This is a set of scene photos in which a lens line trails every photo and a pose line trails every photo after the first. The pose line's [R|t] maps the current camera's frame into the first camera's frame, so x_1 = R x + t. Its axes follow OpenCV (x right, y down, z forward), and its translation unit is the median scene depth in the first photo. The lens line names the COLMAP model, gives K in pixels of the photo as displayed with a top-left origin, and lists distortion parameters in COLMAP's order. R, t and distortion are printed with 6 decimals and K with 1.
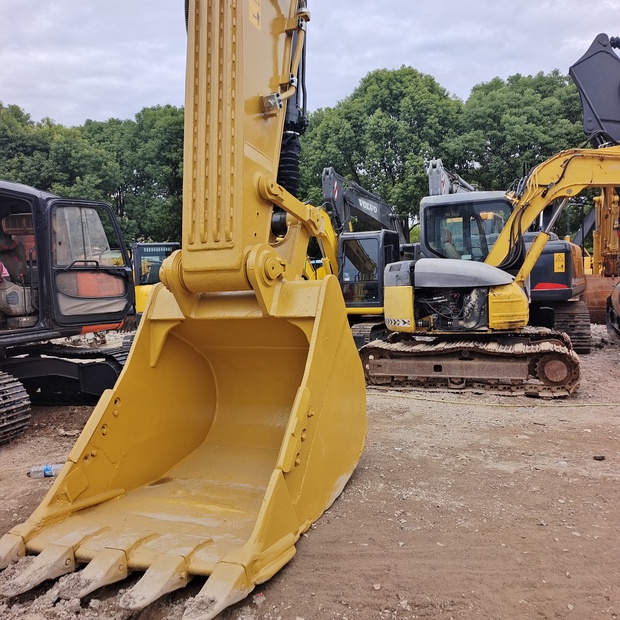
lens RADIAL K [[564.2, 0, 310.0], [0, 564.2, 310.0], [0, 0, 1]] dist [0.084490, 0.004983]
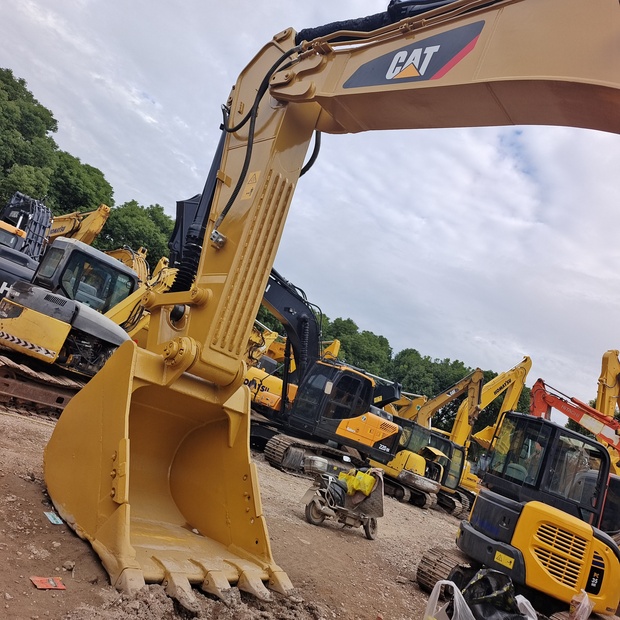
lens RADIAL K [[564.2, 0, 310.0], [0, 564.2, 310.0], [0, 0, 1]] dist [0.084490, 0.004983]
pose [[0.323178, 0.328348, 0.887549, -0.681622], [-0.345154, 0.914169, -0.212517, 0.008930], [-0.881149, -0.237660, 0.408770, 0.130656]]
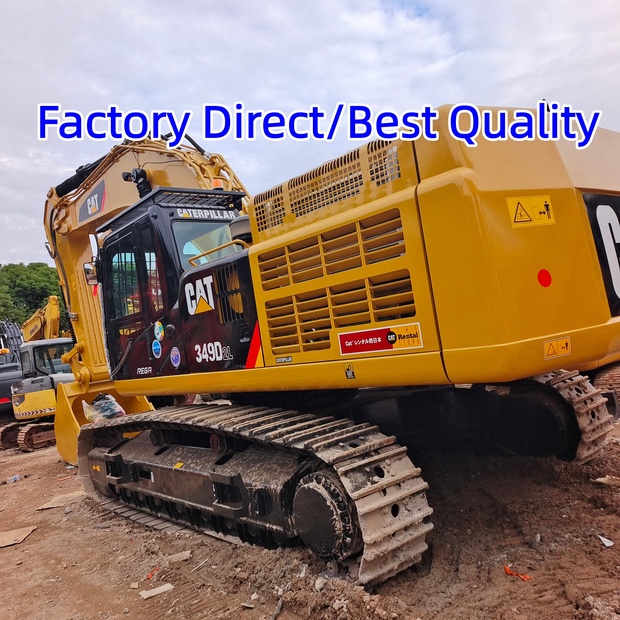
lens RADIAL K [[564.2, 0, 310.0], [0, 564.2, 310.0], [0, 0, 1]] dist [0.084490, 0.004983]
pose [[0.450512, 0.020661, 0.892531, -1.111909], [0.177040, 0.977811, -0.111997, 0.063611], [-0.875041, 0.208470, 0.436857, -0.583836]]
